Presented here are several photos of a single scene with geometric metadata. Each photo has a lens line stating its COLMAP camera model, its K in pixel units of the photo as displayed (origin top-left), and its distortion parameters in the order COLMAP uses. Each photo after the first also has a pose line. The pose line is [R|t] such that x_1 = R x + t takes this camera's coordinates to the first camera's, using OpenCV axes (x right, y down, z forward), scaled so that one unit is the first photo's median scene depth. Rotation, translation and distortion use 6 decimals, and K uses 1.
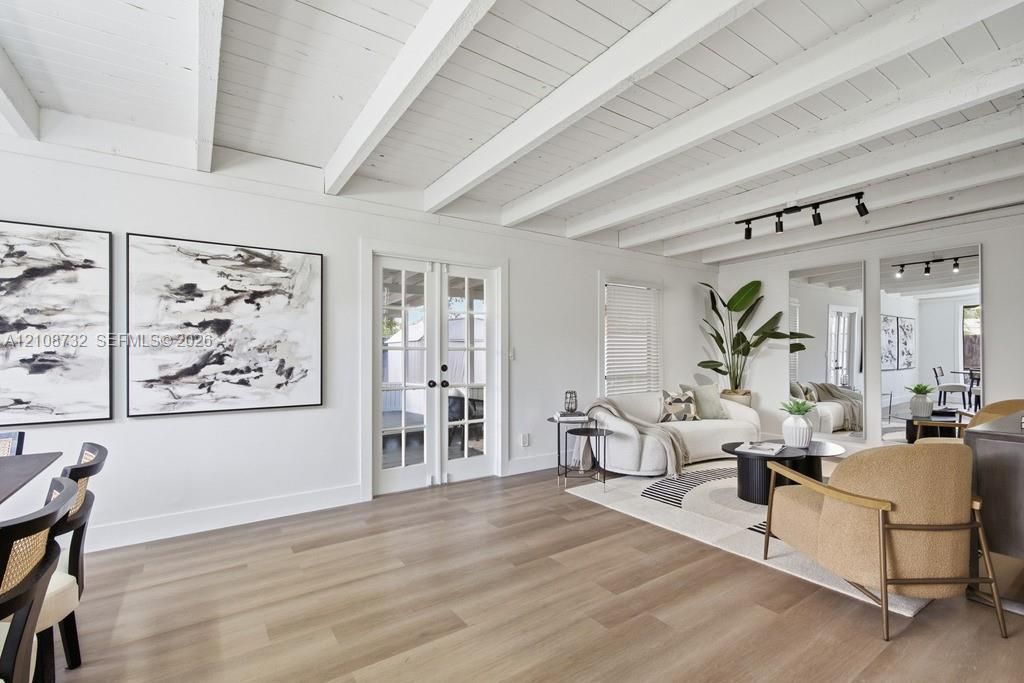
lens RADIAL K [[473.4, 0, 512.3], [0, 473.4, 349.3], [0, 0, 1]] dist [0.001857, -0.000279]
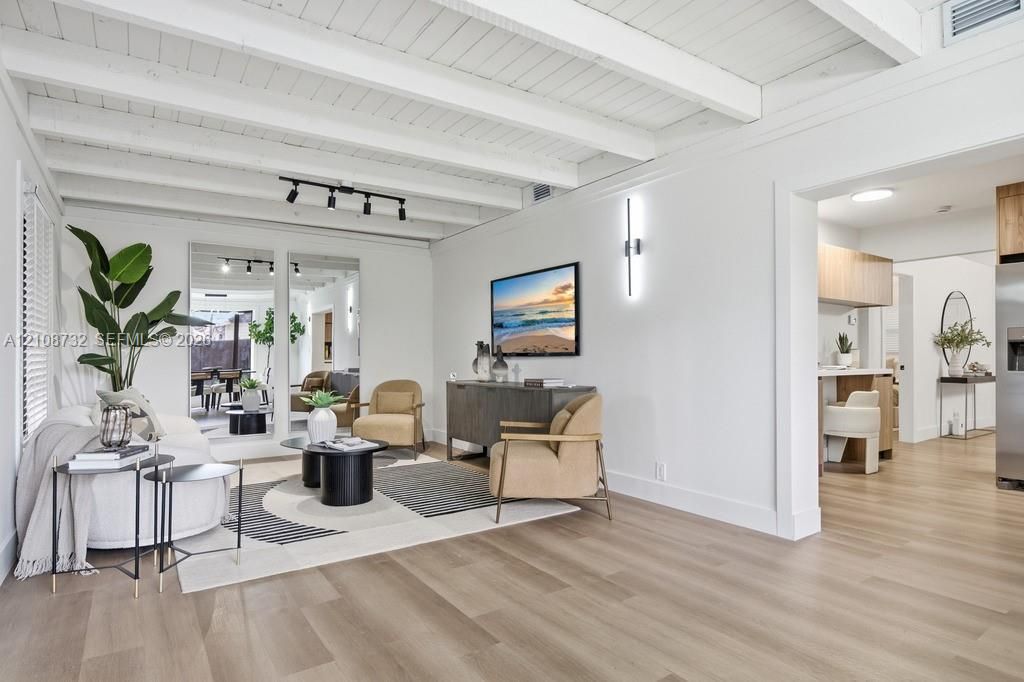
lens RADIAL K [[563.7, 0, 513.7], [0, 563.7, 349.4], [0, 0, 1]] dist [-0.006578, -0.001307]
pose [[-0.027821, 0.022040, 0.999370, -0.565092], [-0.006560, 0.999731, -0.022230, 0.050569], [-0.999591, -0.007174, -0.027669, 0.727465]]
